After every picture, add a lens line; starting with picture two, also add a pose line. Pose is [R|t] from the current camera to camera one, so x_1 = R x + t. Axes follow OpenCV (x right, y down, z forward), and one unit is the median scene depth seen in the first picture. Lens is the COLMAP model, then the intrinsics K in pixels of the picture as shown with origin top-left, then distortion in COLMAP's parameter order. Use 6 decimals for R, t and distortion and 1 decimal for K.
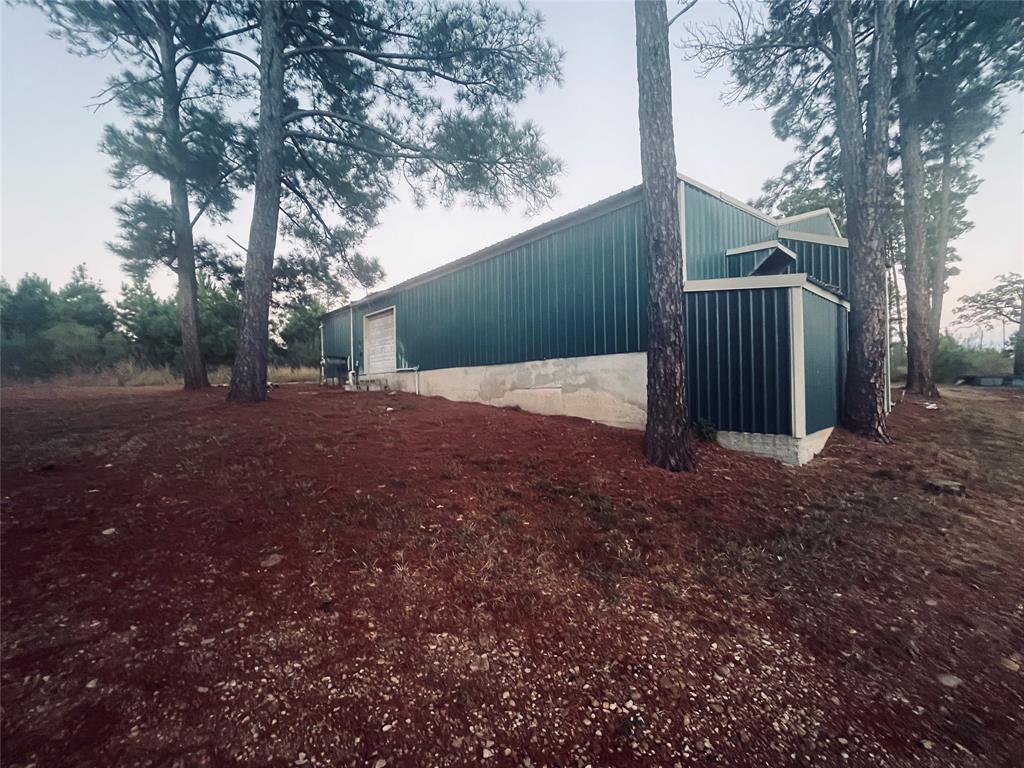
lens RADIAL K [[413.7, 0, 511.2], [0, 413.7, 383.6], [0, 0, 1]] dist [0.000068, -0.000315]
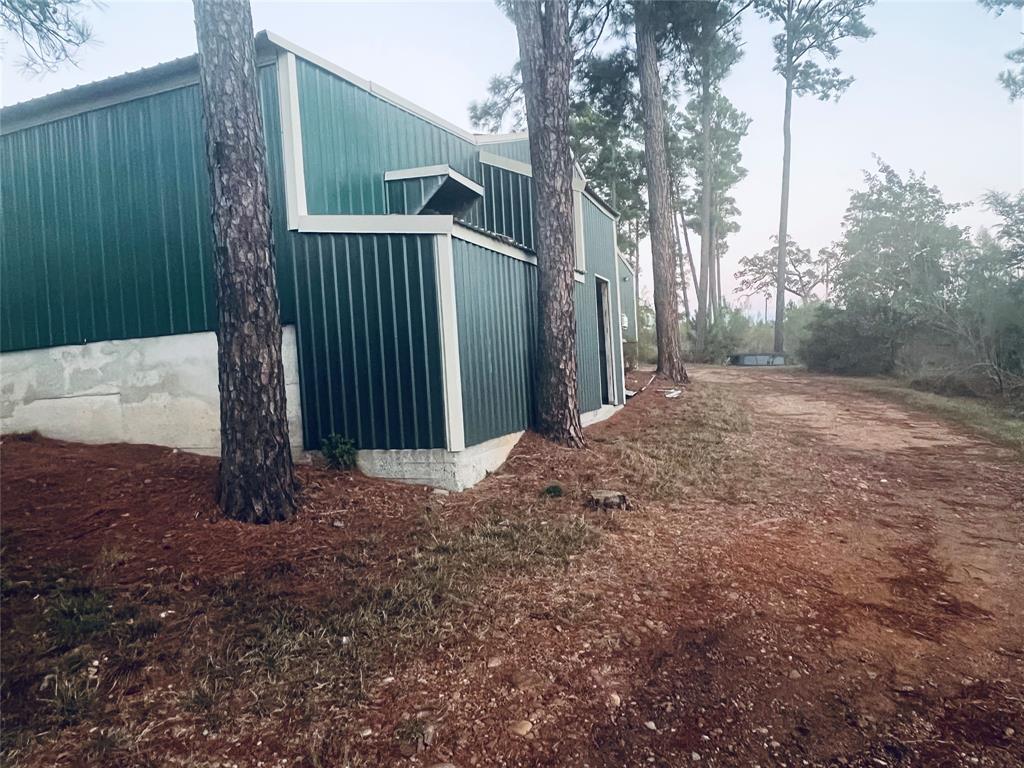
lens RADIAL K [[677.5, 0, 512.2], [0, 677.5, 383.4], [0, 0, 1]] dist [0.002894, -0.007388]
pose [[0.895743, -0.040857, 0.442692, 0.253378], [0.036928, 0.999165, 0.017493, 0.000073], [-0.443037, 0.000679, 0.896503, -0.059798]]
